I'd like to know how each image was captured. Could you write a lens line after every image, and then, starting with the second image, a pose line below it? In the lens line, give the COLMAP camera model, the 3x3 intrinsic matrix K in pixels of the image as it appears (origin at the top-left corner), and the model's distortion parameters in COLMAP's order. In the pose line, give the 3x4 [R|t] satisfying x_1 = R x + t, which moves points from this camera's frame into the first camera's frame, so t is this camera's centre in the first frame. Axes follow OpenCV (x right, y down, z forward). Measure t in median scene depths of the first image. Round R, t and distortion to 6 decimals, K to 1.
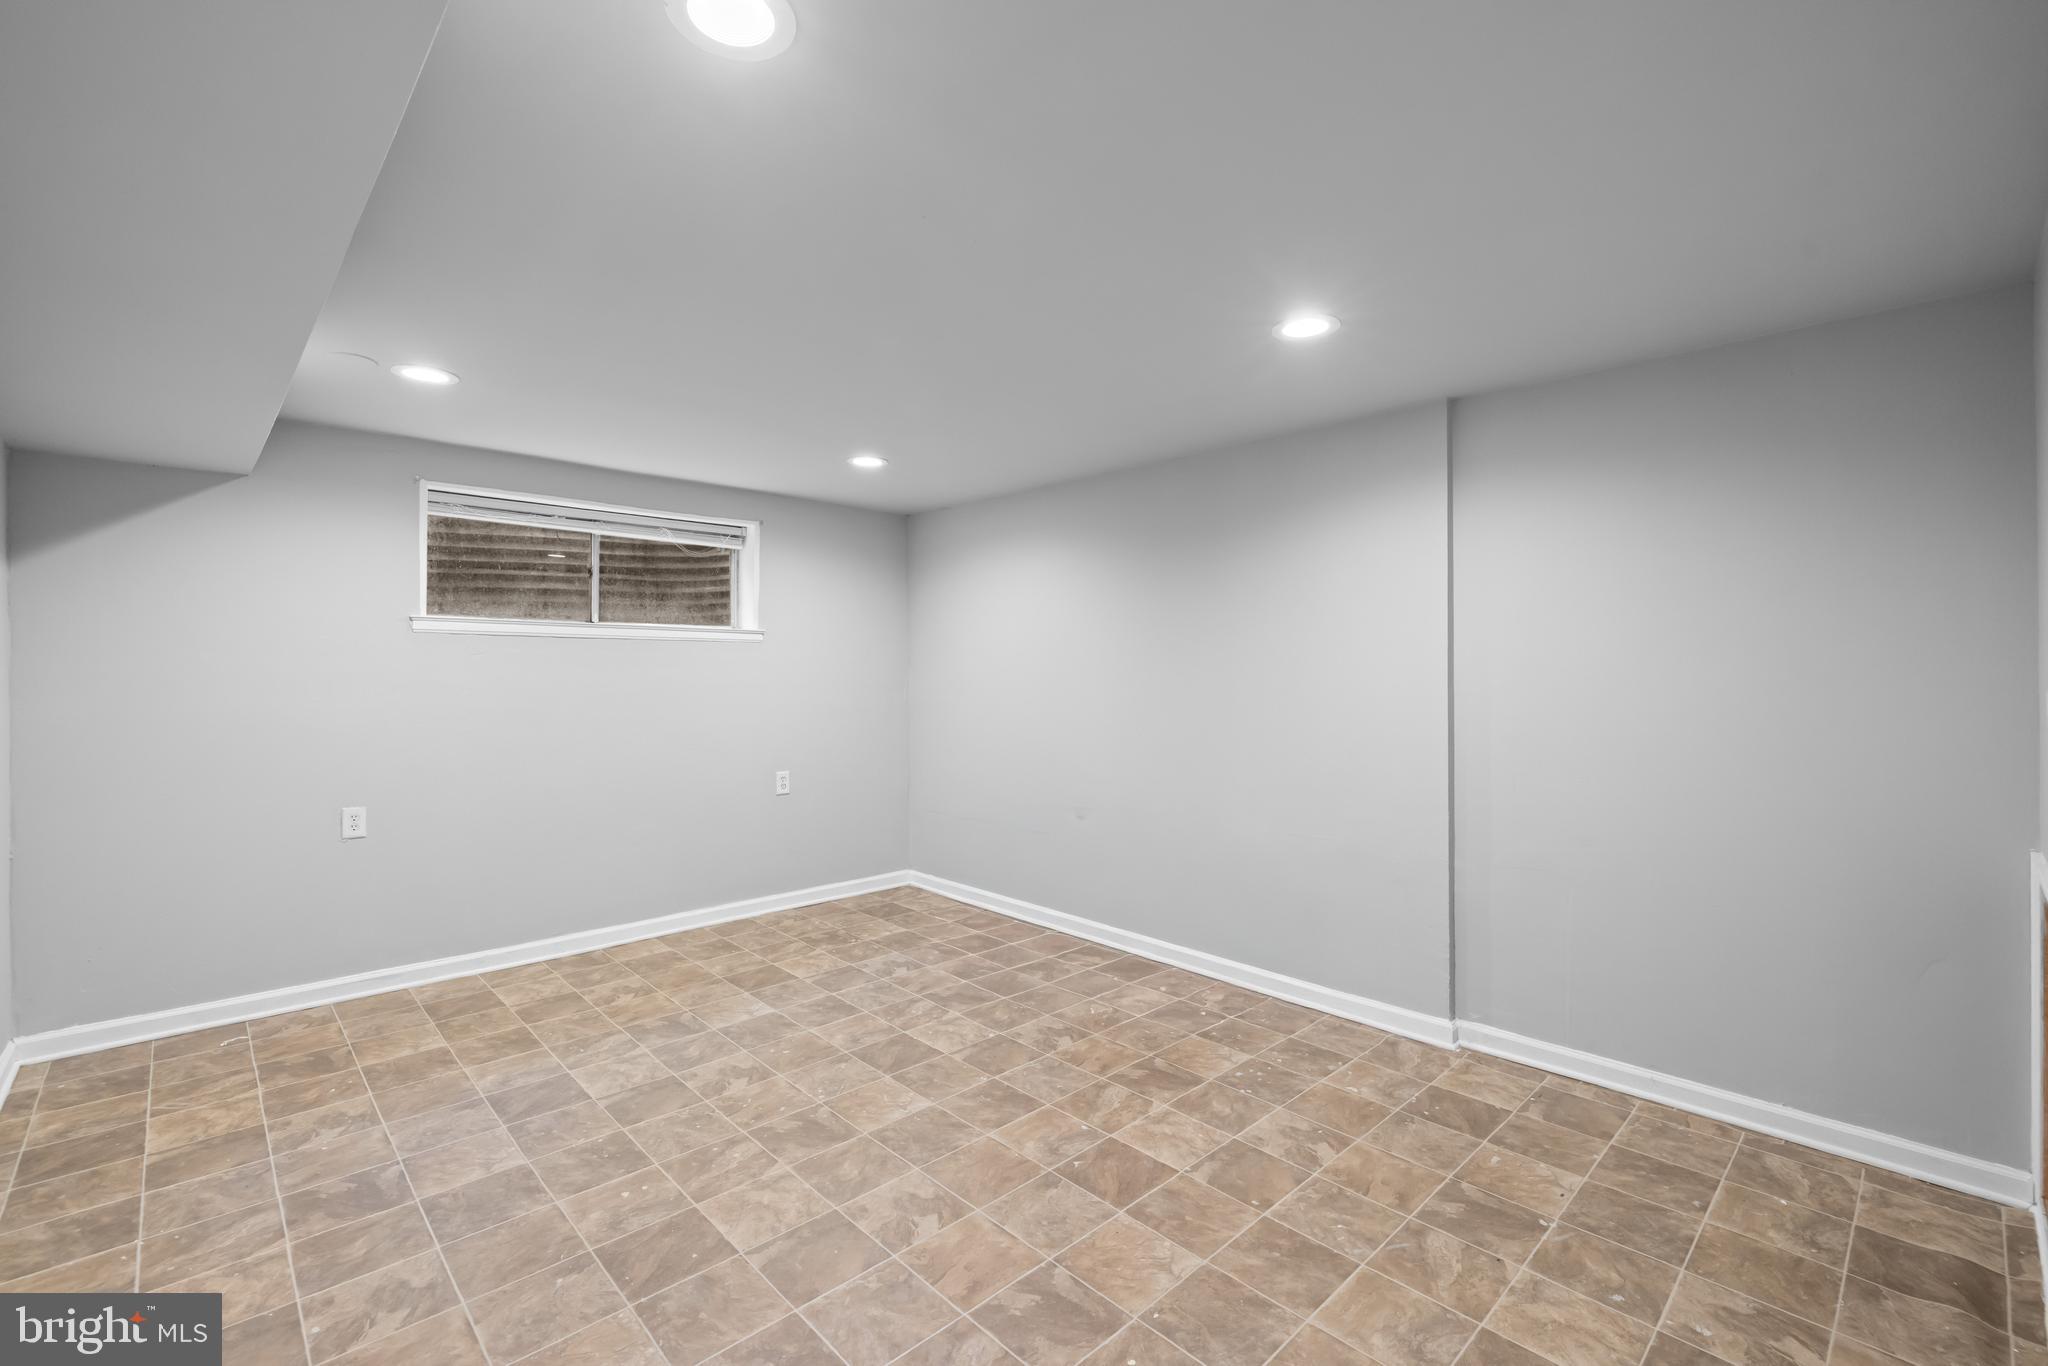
lens RADIAL K [[888.4, 0, 1023.0], [0, 888.4, 676.4], [0, 0, 1]] dist [0.001386, 0.000390]
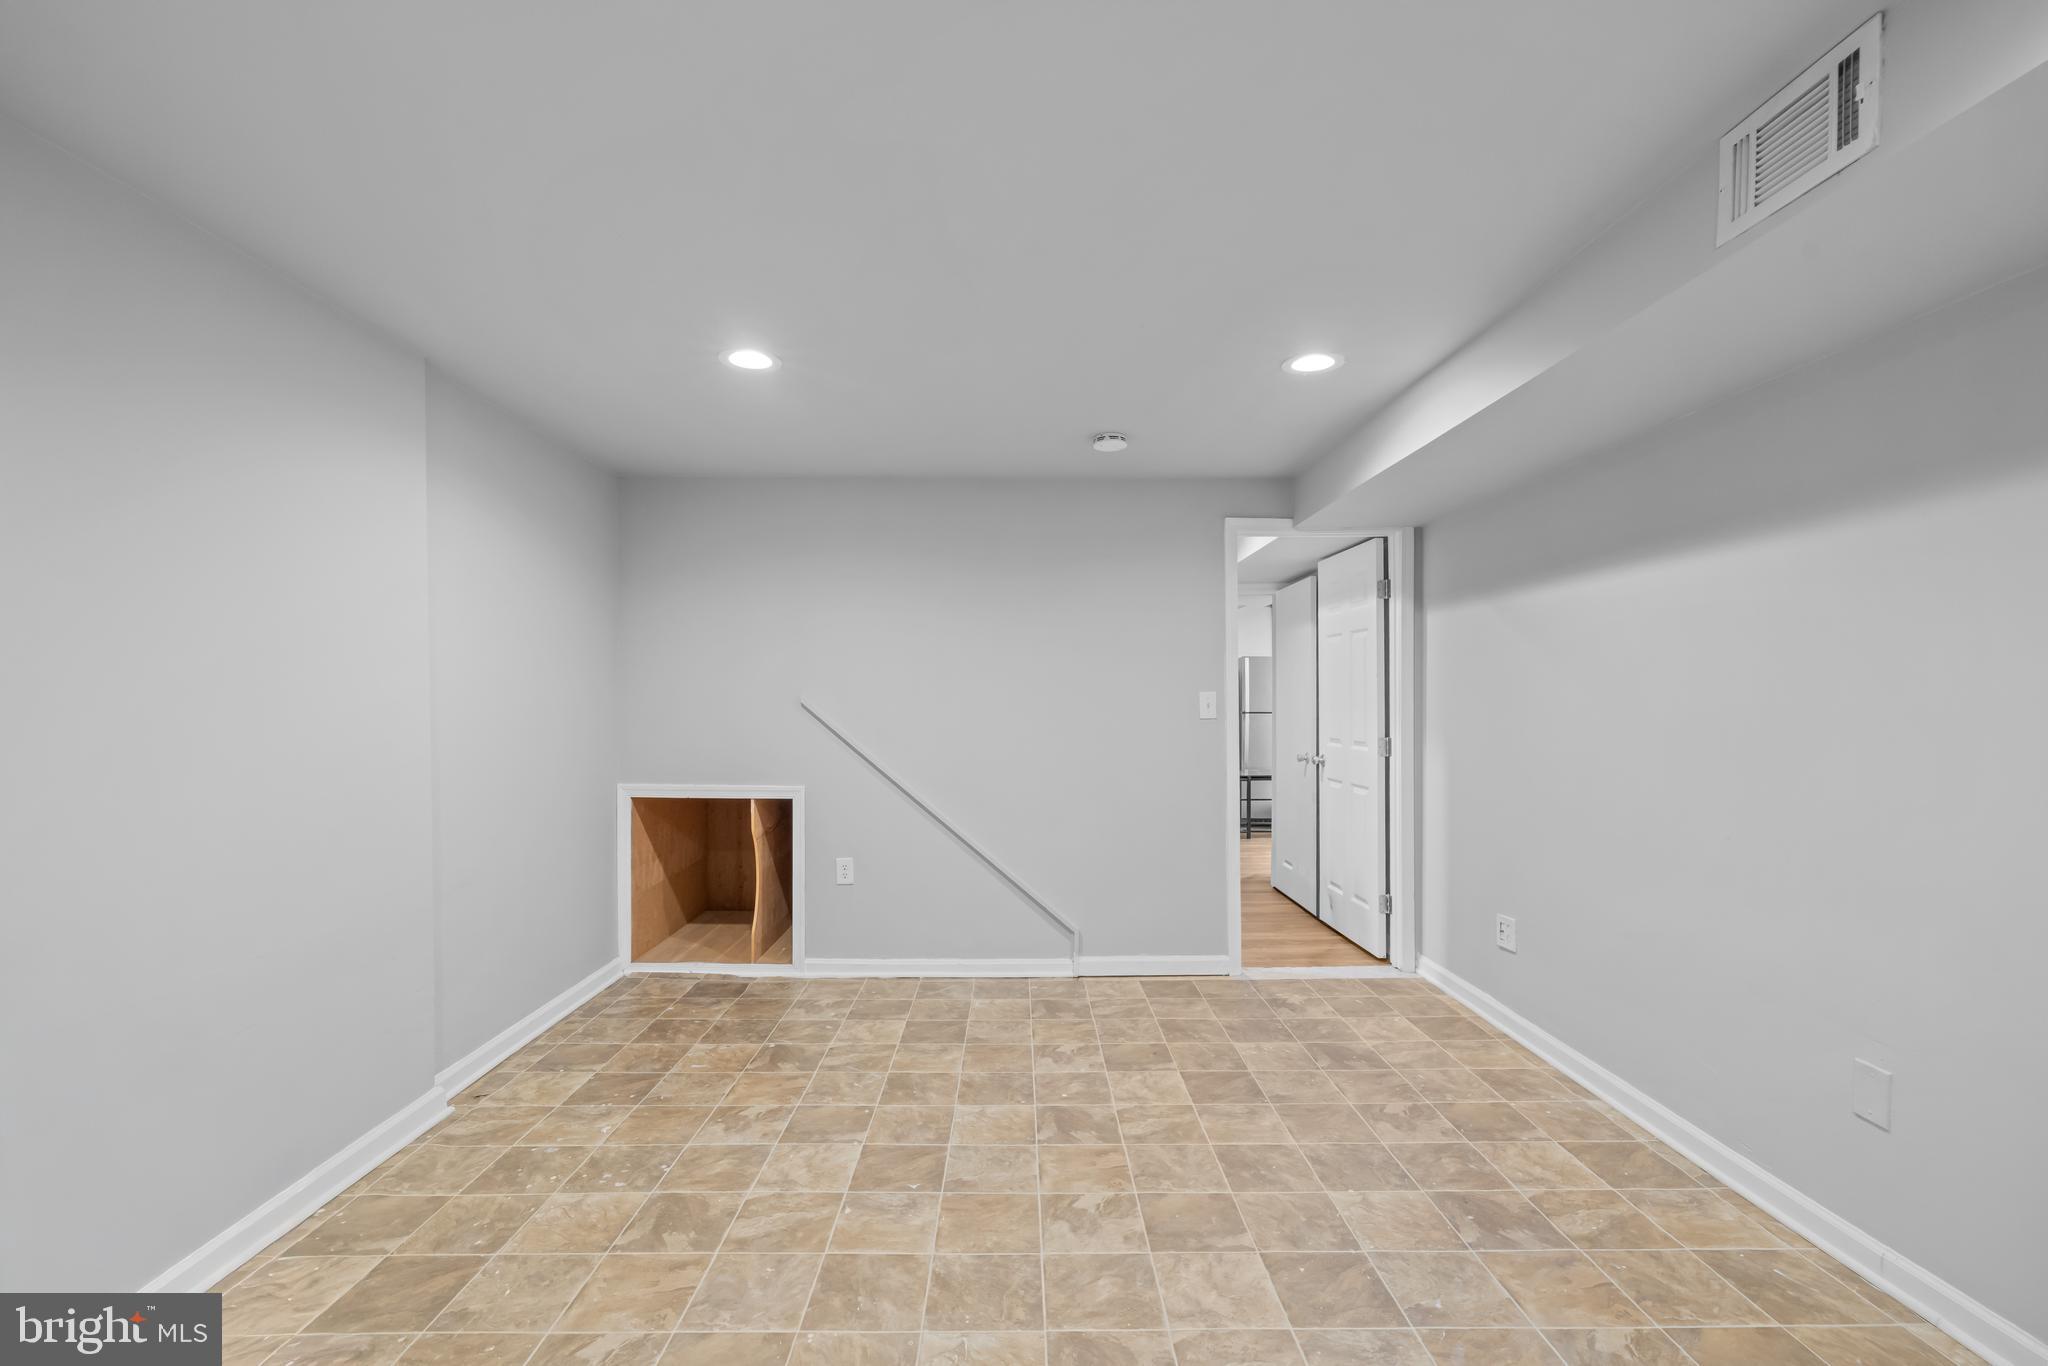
lens RADIAL K [[888.4, 0, 1022.3], [0, 888.4, 692.9], [0, 0, 1]] dist [0.001386, 0.000390]
pose [[-0.732047, 0.004443, 0.681239, -0.703931], [0.002567, 0.999990, -0.003764, 0.014441], [-0.681249, -0.001007, -0.732051, 1.667099]]
